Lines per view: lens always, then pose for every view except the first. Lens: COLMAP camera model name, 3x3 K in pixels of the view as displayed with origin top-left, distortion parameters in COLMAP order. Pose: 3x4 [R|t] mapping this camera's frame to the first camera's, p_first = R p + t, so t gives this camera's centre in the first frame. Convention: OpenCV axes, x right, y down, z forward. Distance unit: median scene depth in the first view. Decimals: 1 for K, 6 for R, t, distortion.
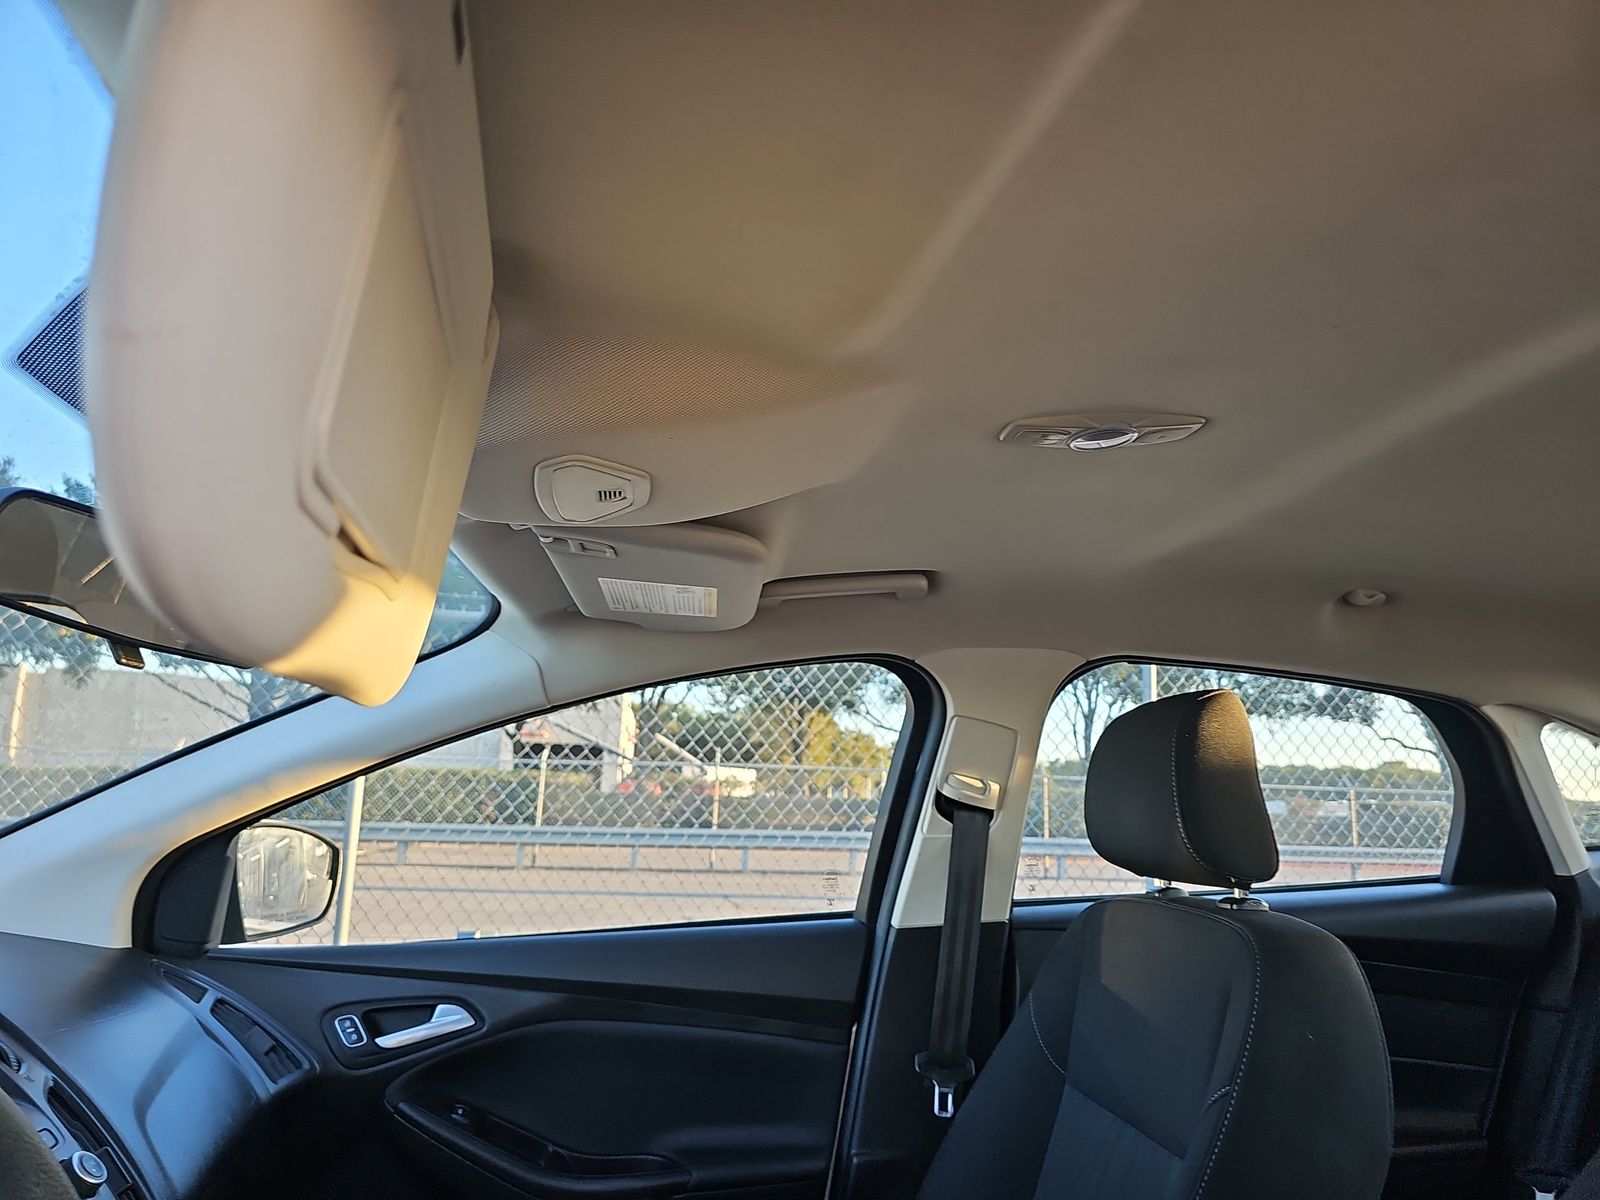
lens RADIAL K [[1042.4, 0, 800.0], [0, 1042.4, 600.0], [0, 0, 1]] dist [0.057505, -0.070287]
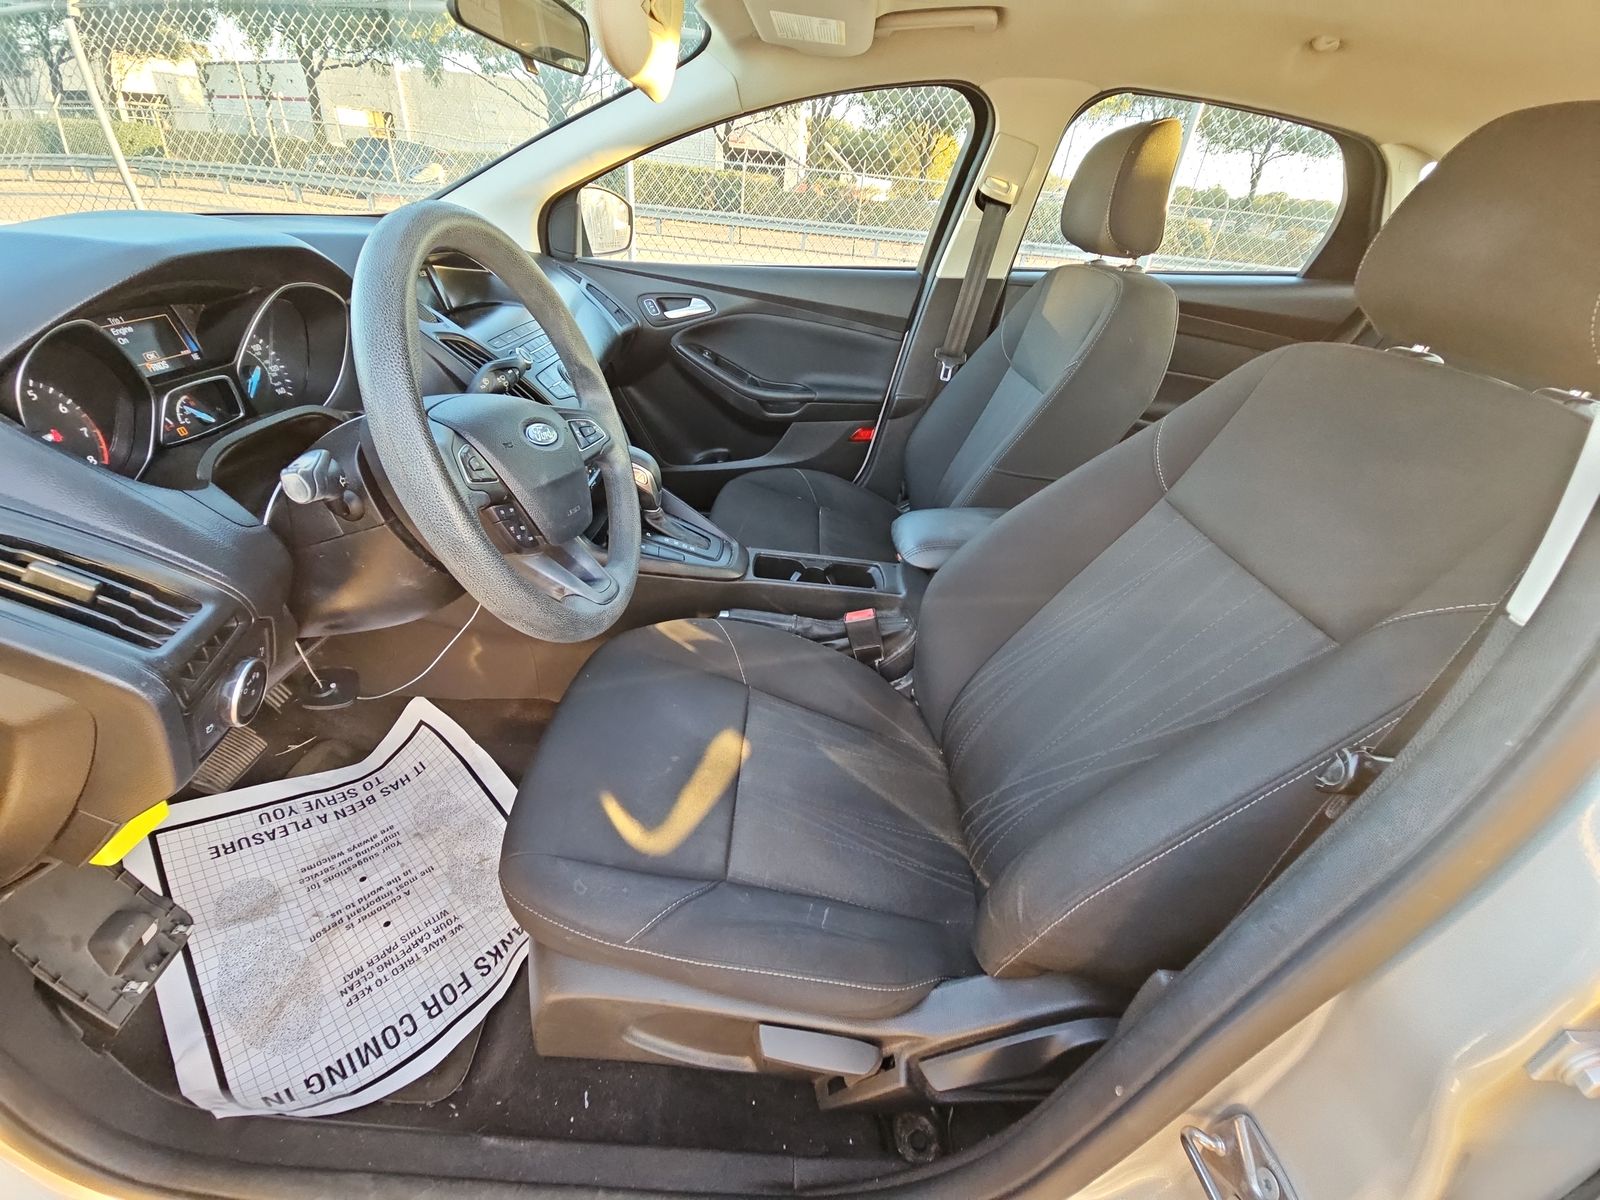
lens RADIAL K [[644.0, 0, 790.8], [0, 644.0, 591.3], [0, 0, 1]] dist [0.003205, -0.003199]
pose [[0.982967, 0.137753, -0.121659, 0.053510], [-0.021698, 0.744319, 0.667472, -0.013432], [0.182499, -0.653463, 0.734629, -0.191255]]
